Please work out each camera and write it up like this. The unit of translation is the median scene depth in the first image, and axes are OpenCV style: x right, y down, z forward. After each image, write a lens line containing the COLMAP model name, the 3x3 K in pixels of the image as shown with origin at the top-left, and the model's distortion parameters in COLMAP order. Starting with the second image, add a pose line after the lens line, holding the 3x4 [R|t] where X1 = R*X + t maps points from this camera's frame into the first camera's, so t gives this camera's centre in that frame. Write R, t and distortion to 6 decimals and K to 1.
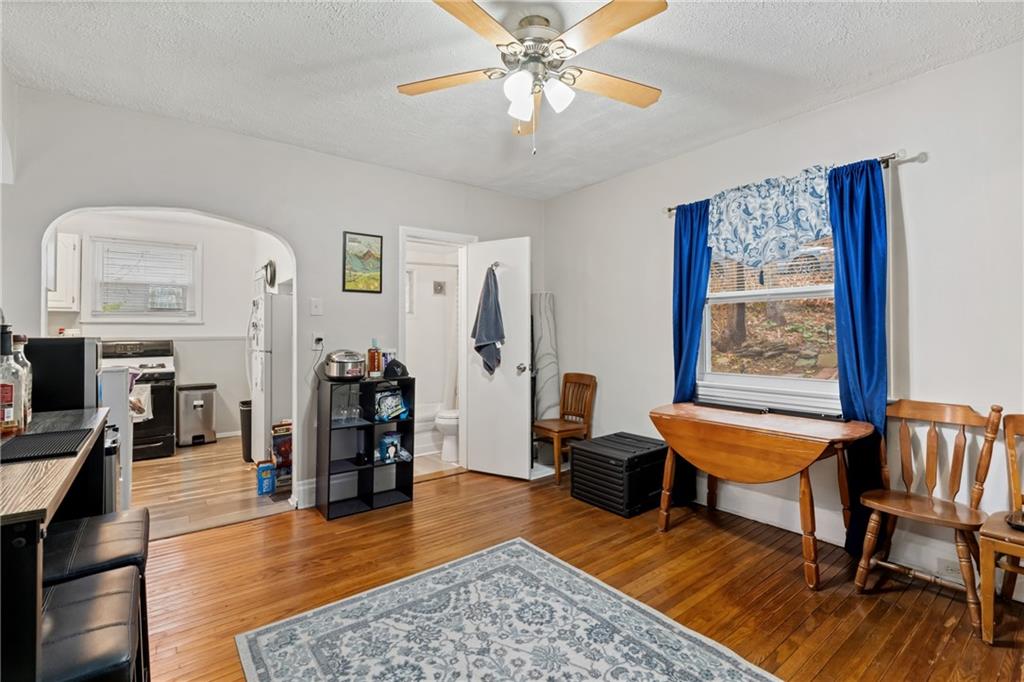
lens RADIAL K [[466.1, 0, 519.8], [0, 466.1, 330.7], [0, 0, 1]] dist [-0.004532, 0.000700]
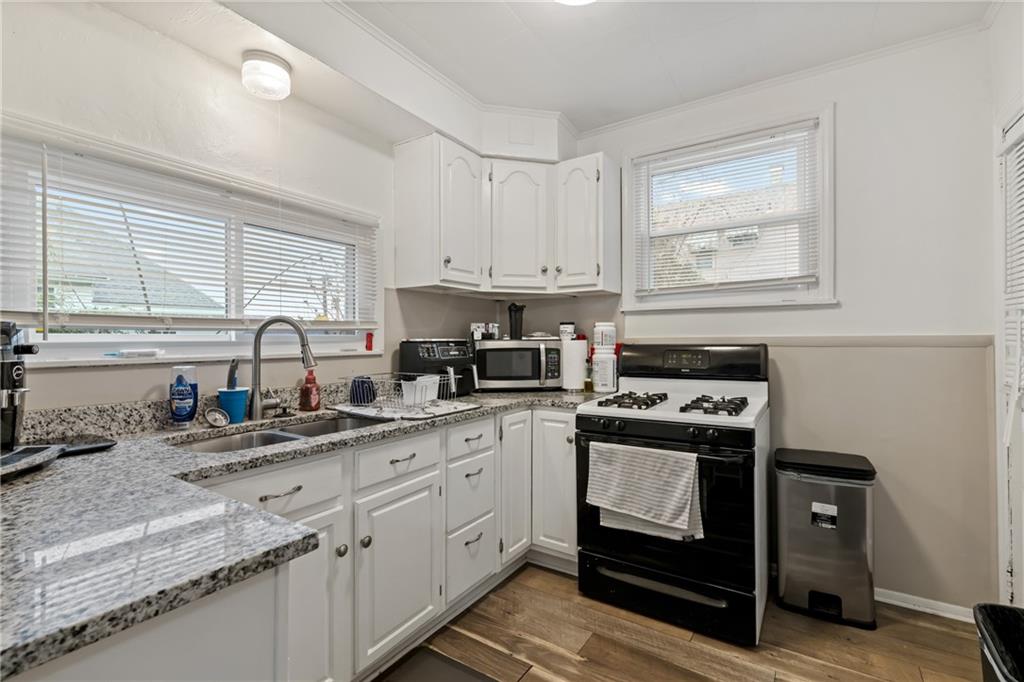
lens RADIAL K [[466.1, 0, 508.0], [0, 466.1, 333.7], [0, 0, 1]] dist [-0.004532, 0.000700]
pose [[0.319766, -0.008443, -0.947459, -0.411052], [0.001659, 0.999964, -0.008351, 0.013382], [0.947495, 0.001098, 0.319769, 0.631895]]
